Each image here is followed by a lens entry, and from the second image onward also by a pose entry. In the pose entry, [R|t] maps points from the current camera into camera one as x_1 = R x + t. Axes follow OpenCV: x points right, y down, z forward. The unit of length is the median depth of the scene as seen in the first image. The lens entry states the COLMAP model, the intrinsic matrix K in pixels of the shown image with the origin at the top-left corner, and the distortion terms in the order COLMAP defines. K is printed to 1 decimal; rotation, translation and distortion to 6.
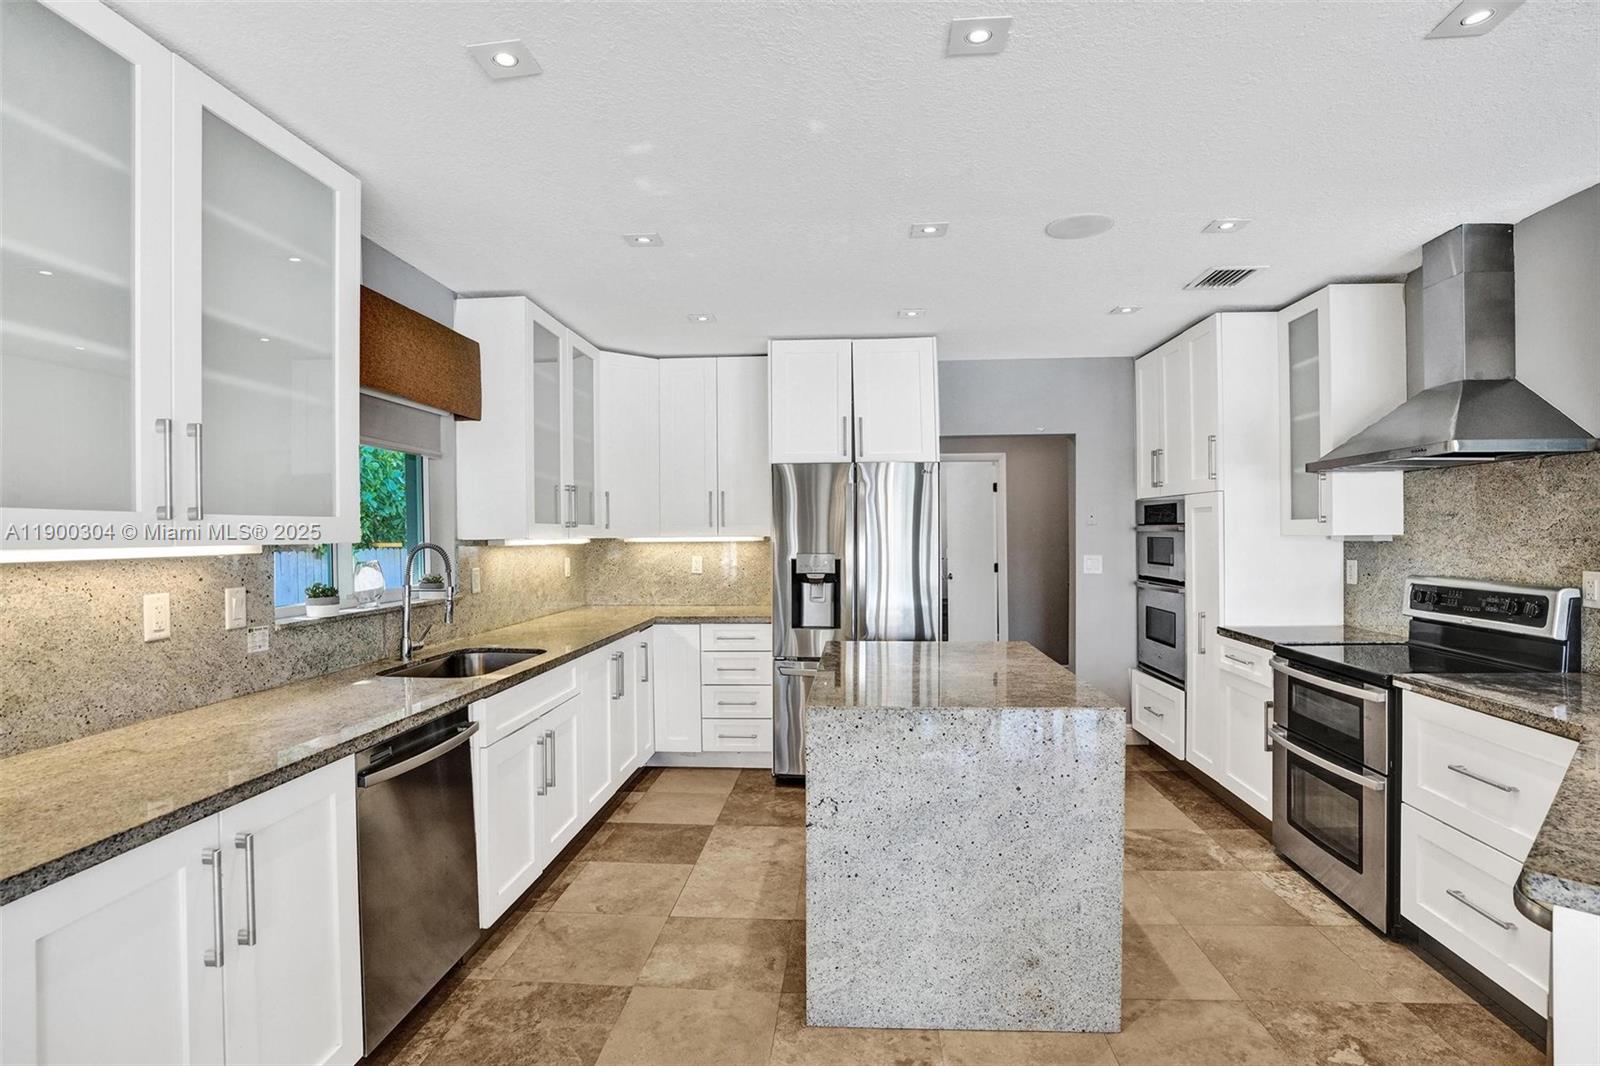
lens RADIAL K [[799.8, 0, 800.0], [0, 799.8, 533.0], [0, 0, 1]] dist [-0.000076, 0.000170]
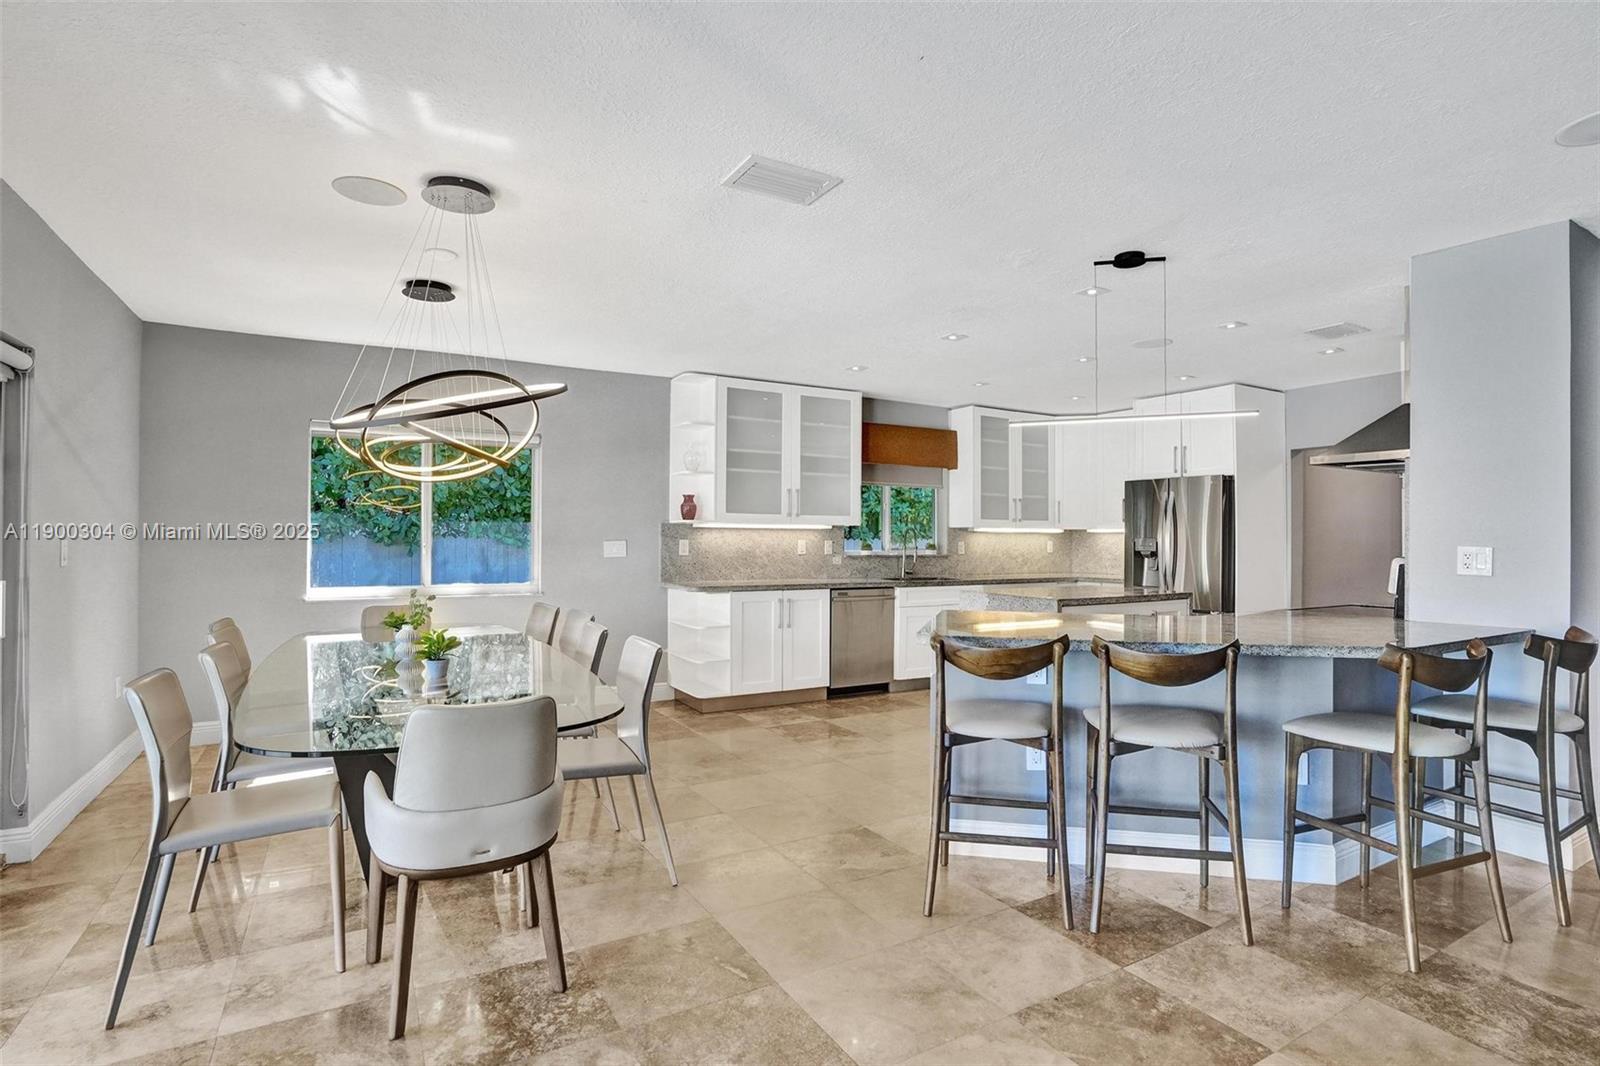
lens RADIAL K [[784.4, 0, 800.0], [0, 784.4, 533.0], [0, 0, 1]] dist [-0.072719, 0.030623]
pose [[0.558342, 0.006467, -0.829586, 1.140934], [-0.010222, 0.999947, 0.000916, 0.027216], [0.829548, 0.007969, 0.558379, -0.491323]]
